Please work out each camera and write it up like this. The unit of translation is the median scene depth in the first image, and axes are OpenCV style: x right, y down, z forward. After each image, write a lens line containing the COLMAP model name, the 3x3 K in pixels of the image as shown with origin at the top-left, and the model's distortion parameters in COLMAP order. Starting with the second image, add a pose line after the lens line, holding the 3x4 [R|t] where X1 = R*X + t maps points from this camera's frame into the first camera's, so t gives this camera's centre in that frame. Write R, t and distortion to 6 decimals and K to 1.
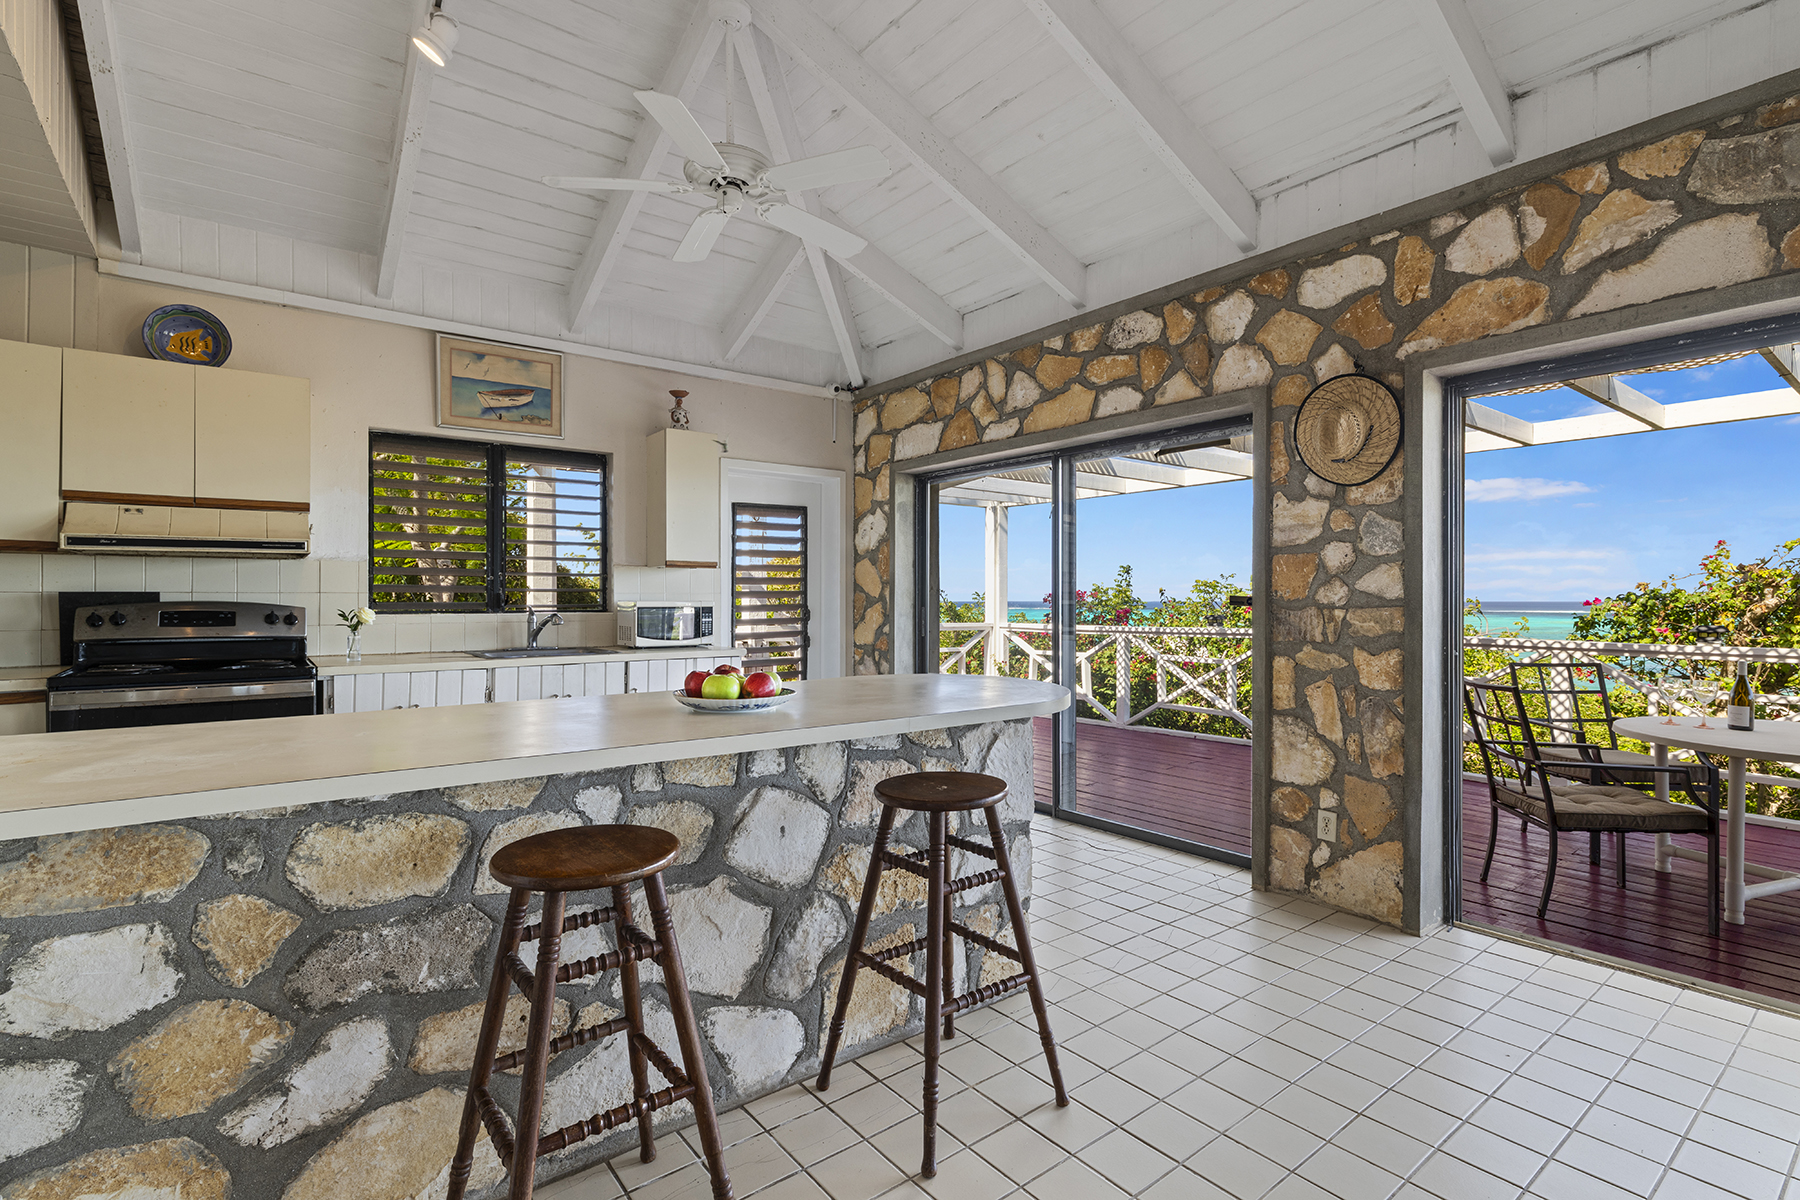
lens RADIAL K [[839.4, 0, 856.6], [0, 839.4, 602.8], [0, 0, 1]] dist [-0.000428, -0.000002]
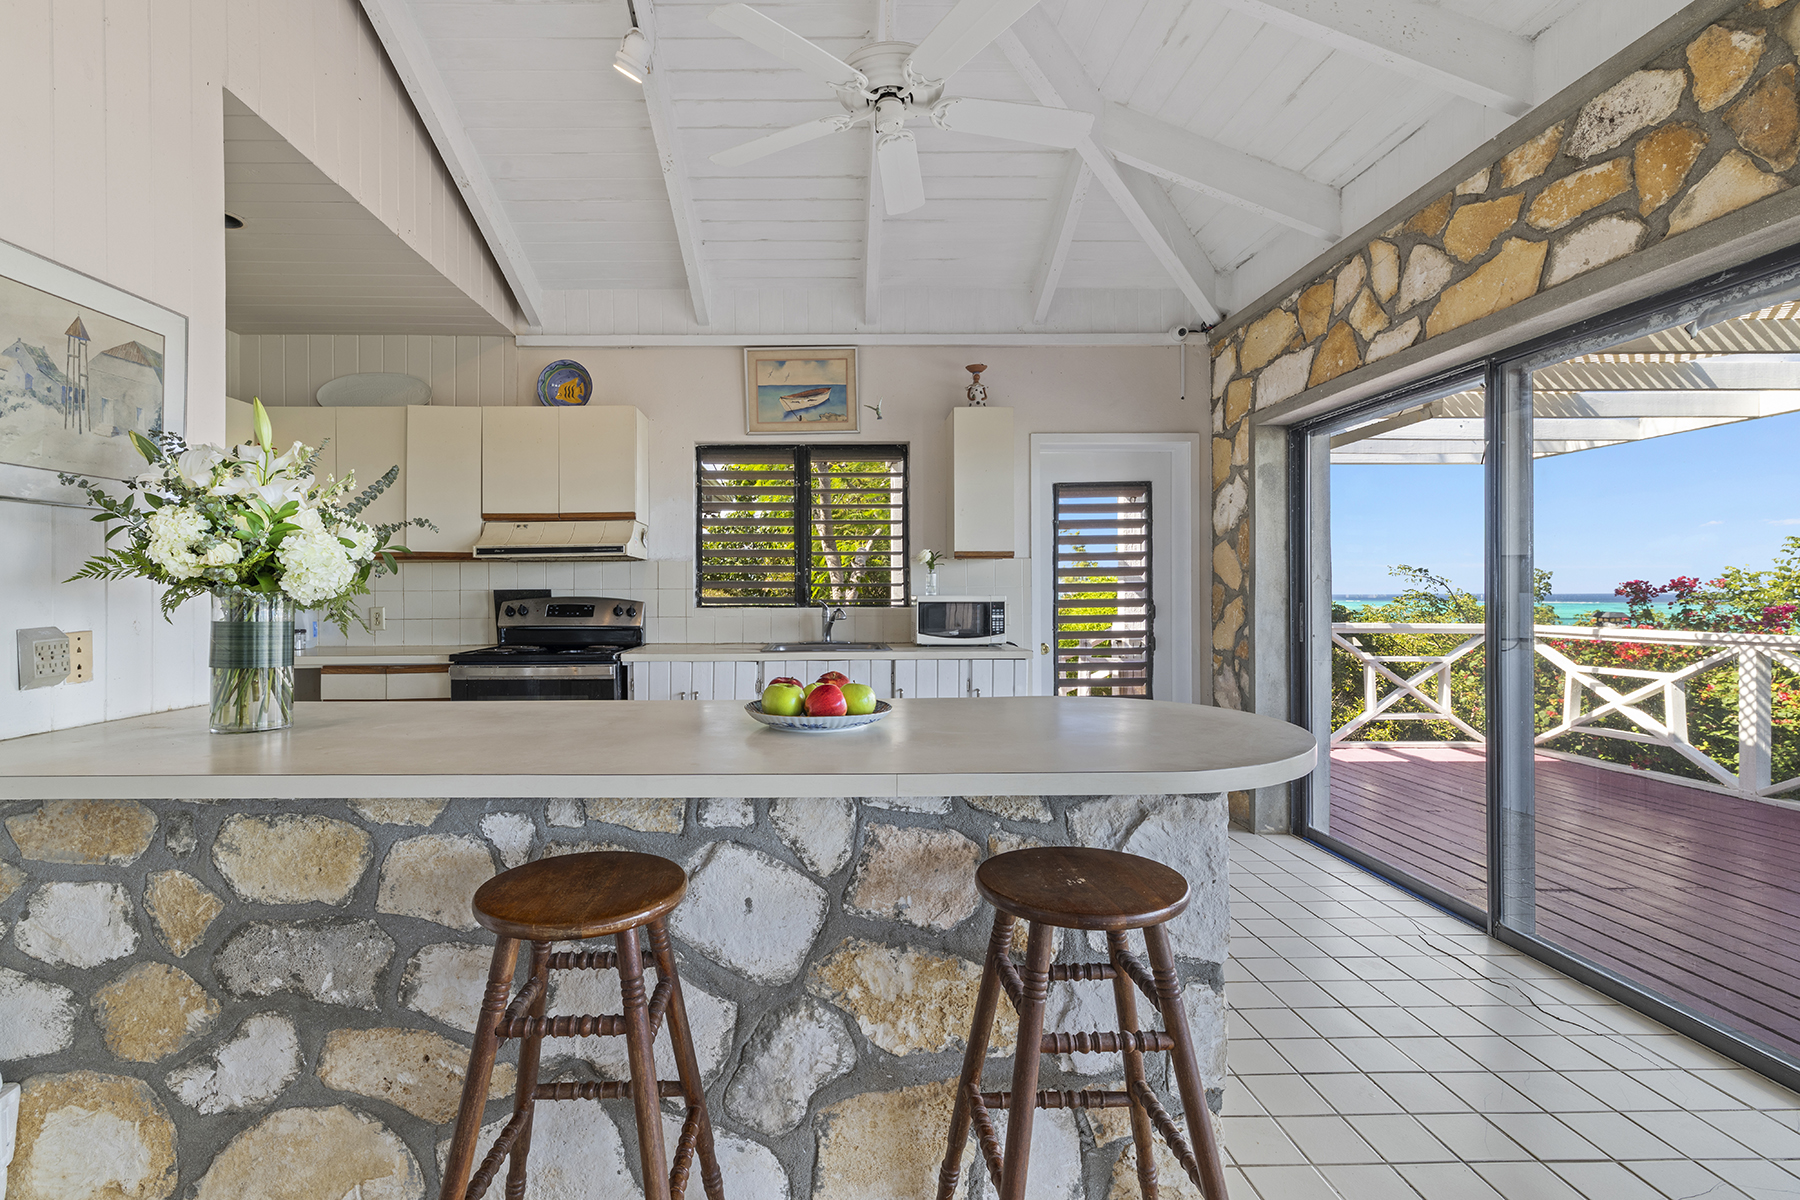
lens RADIAL K [[779.5, 0, 899.2], [0, 779.5, 598.2], [0, 0, 1]] dist [-0.001738, 0.001424]
pose [[0.813034, 0.000264, -0.582216, 0.268997], [0.001596, 0.999995, 0.002682, -0.001697], [0.582214, -0.003110, 0.813029, 0.325689]]
